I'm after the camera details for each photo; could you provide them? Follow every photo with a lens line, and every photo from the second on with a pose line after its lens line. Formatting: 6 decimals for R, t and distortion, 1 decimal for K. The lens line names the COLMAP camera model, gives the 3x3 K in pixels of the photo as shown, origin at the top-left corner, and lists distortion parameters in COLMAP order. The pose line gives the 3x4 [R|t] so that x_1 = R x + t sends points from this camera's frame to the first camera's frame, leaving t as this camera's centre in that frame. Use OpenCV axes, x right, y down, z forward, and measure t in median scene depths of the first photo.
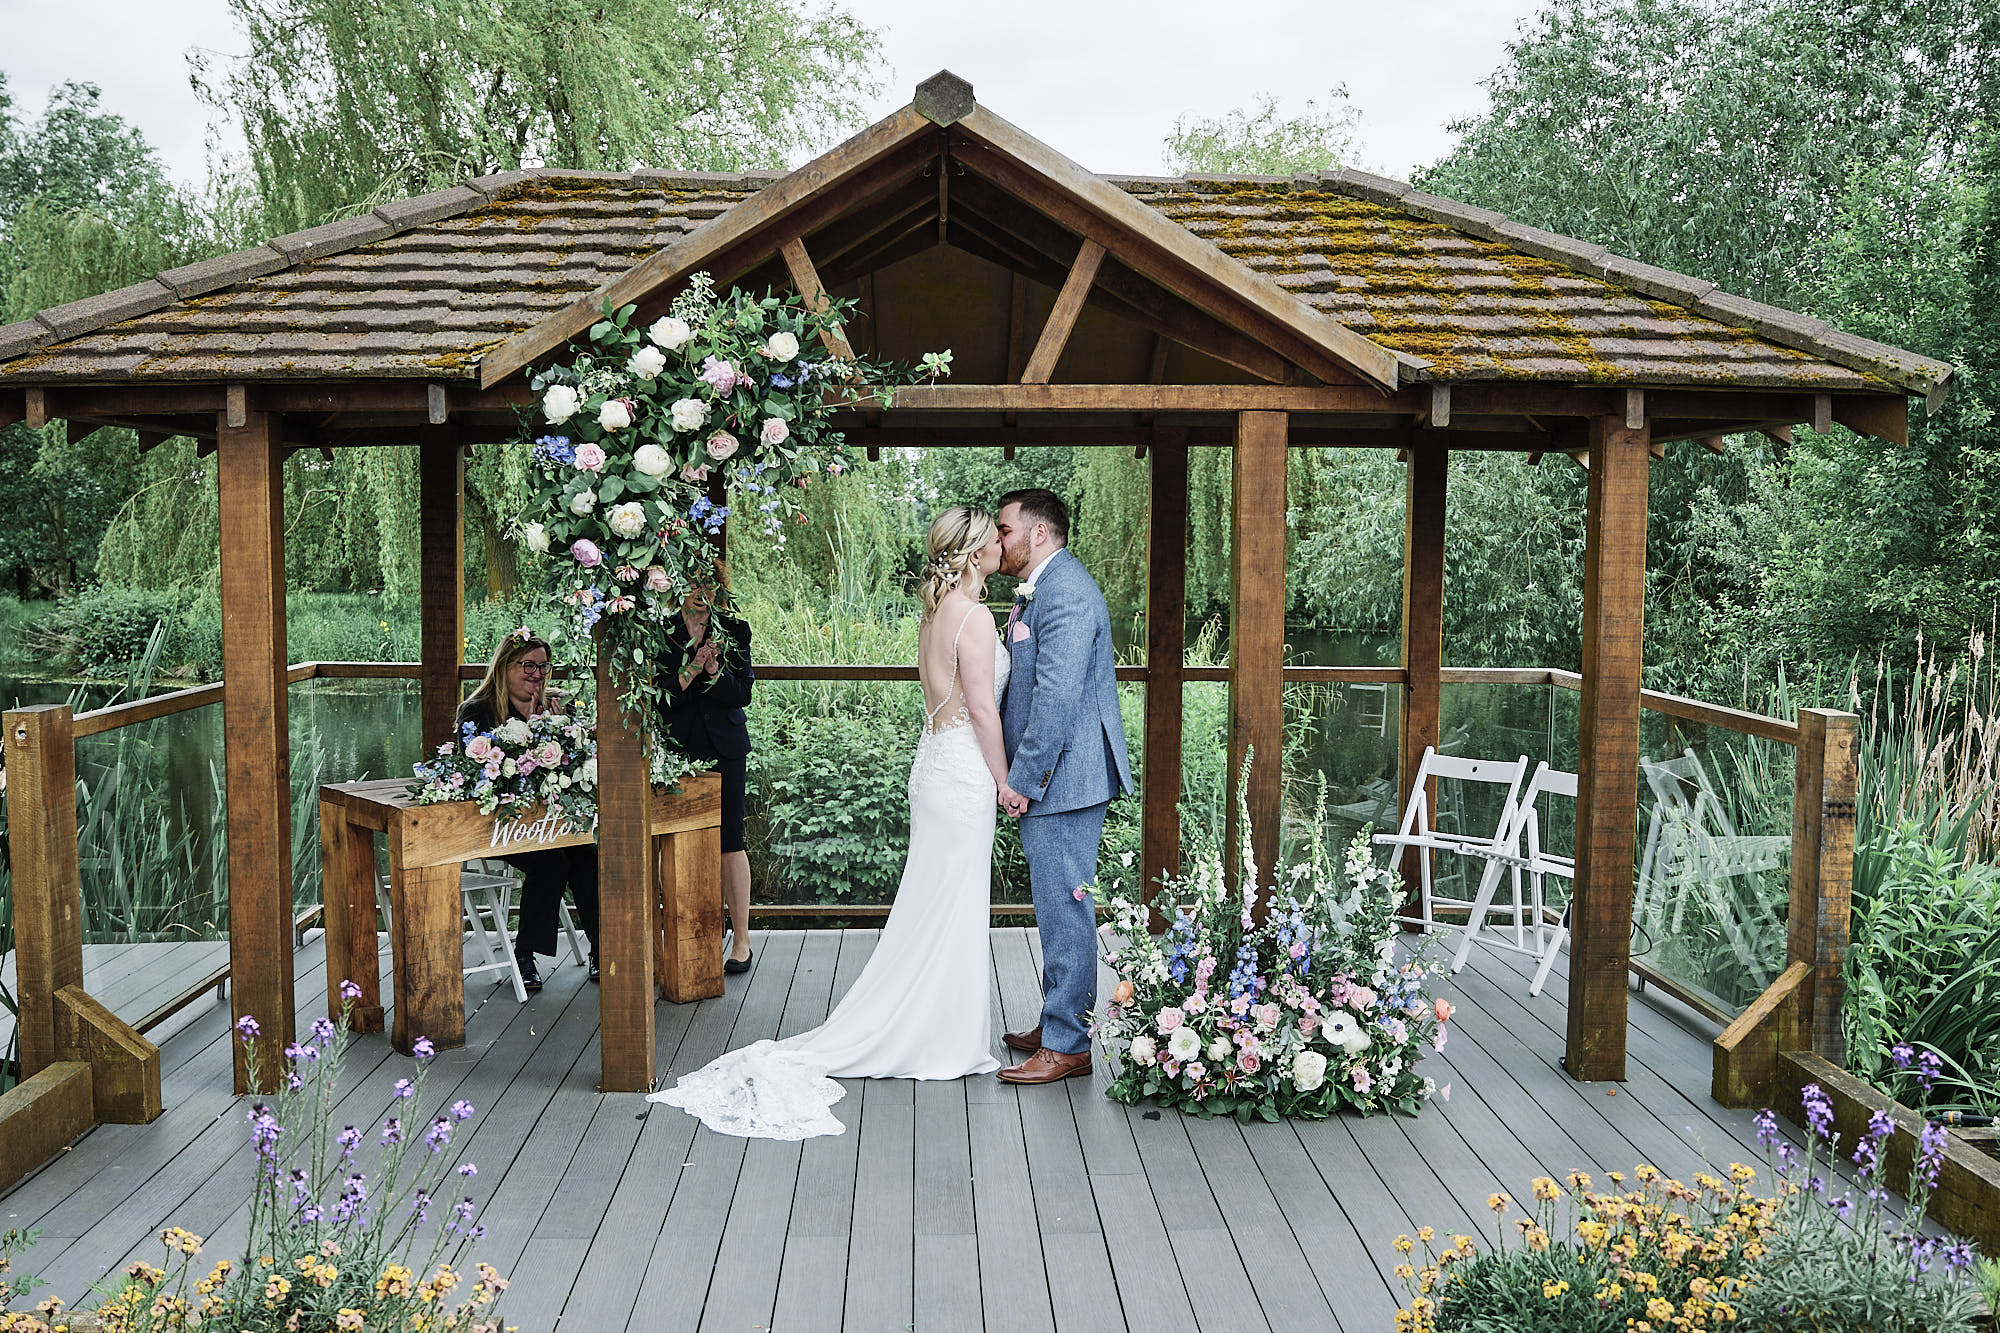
lens RADIAL K [[1883.5, 0, 998.8], [0, 1883.5, 706.7], [0, 0, 1]] dist [-0.033791, 0.009699]
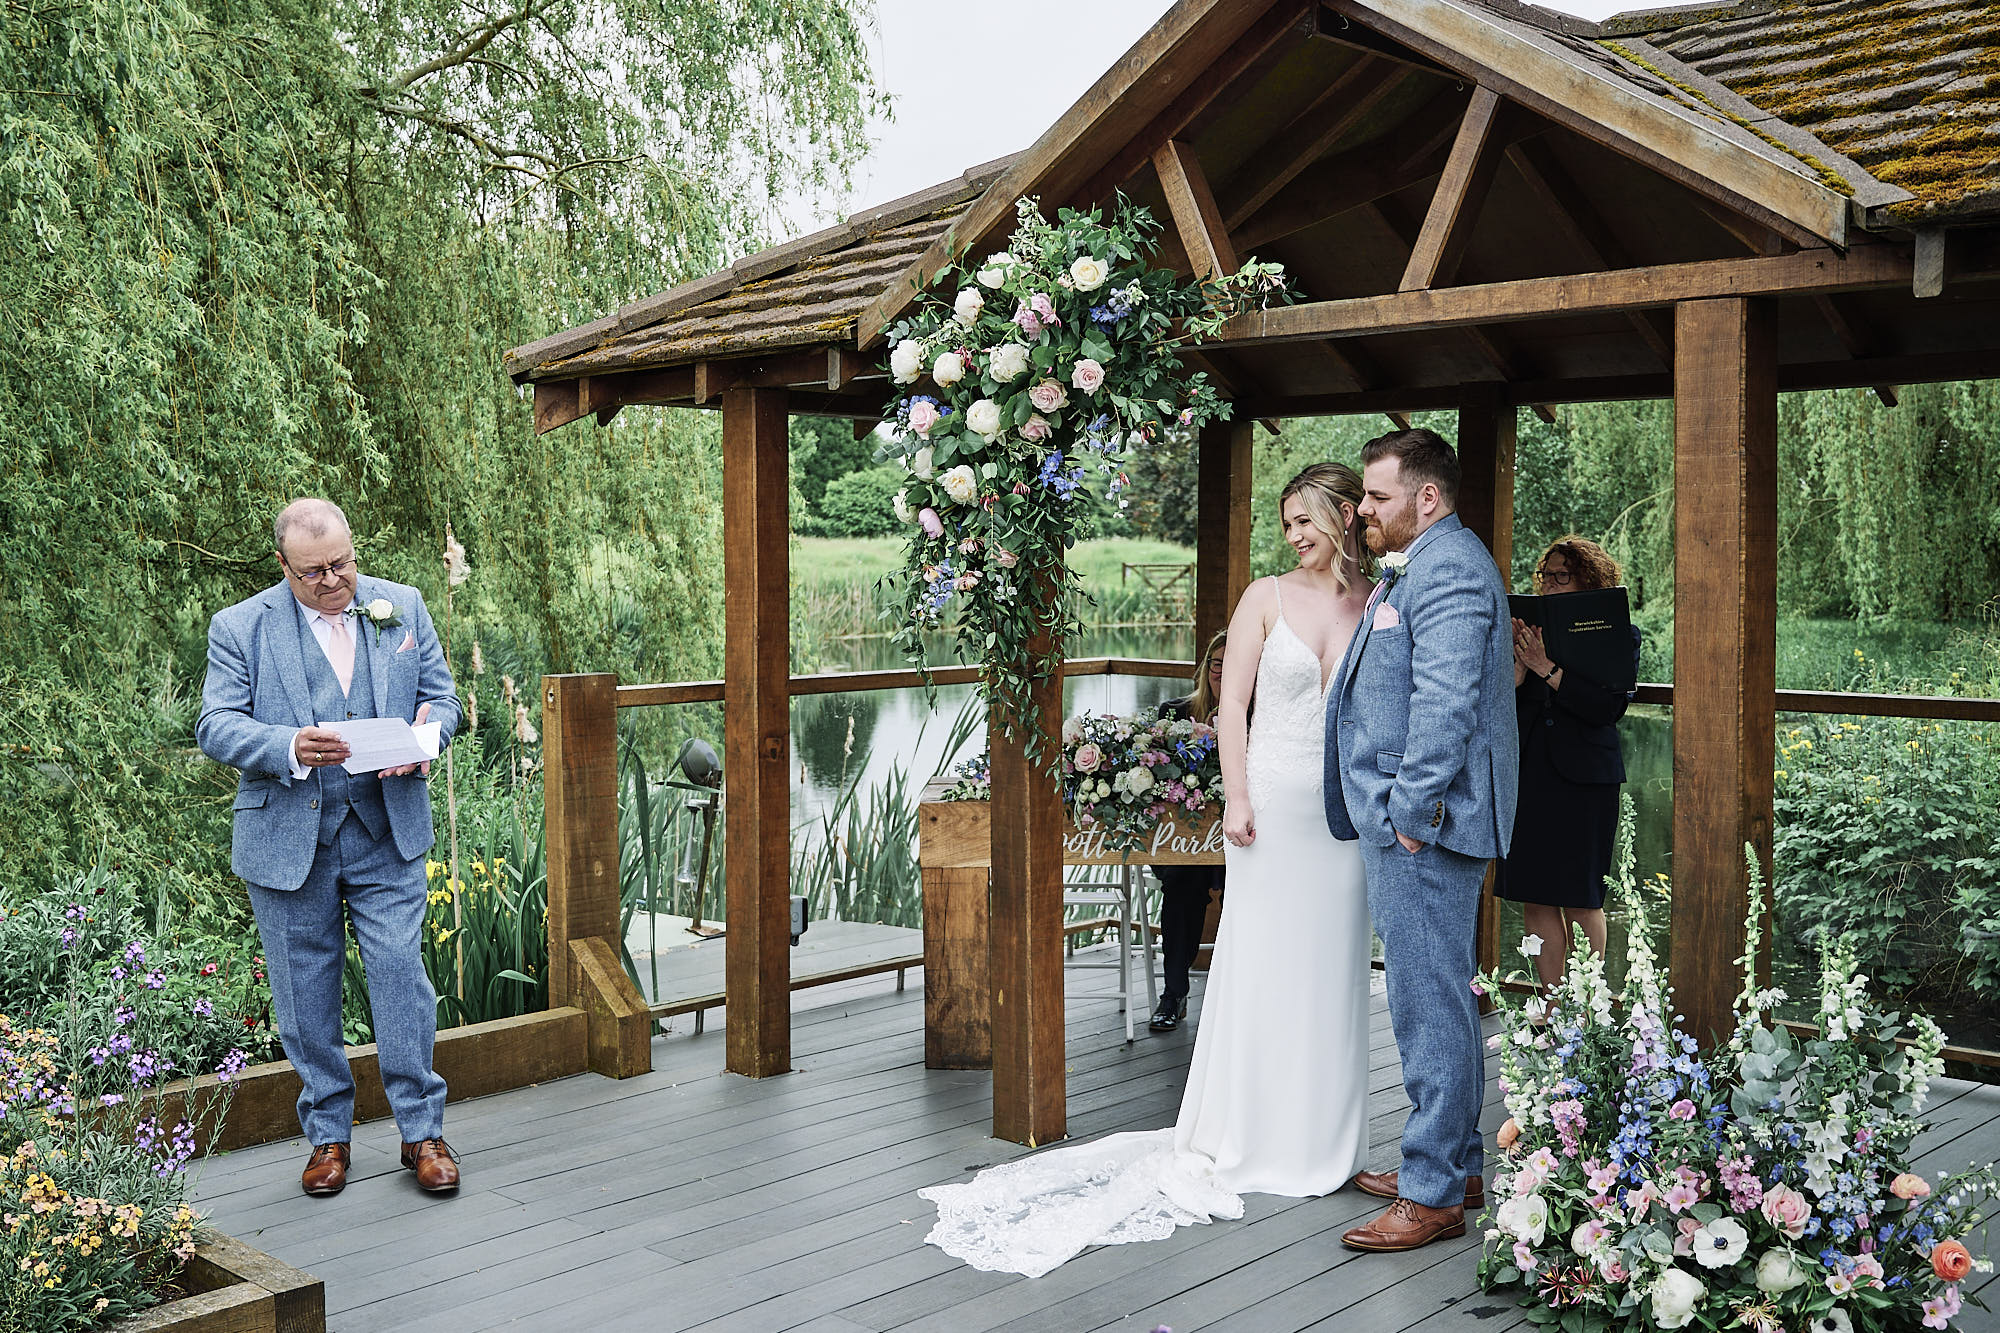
lens RADIAL K [[2113.1, 0, 1000.0], [0, 2113.1, 666.5], [0, 0, 1]] dist [-0.000583, 0.003460]
pose [[0.708494, 0.032563, -0.704965, 0.501947], [-0.060879, 0.998031, -0.015084, -0.000187], [0.703086, 0.053604, 0.709081, 0.300079]]
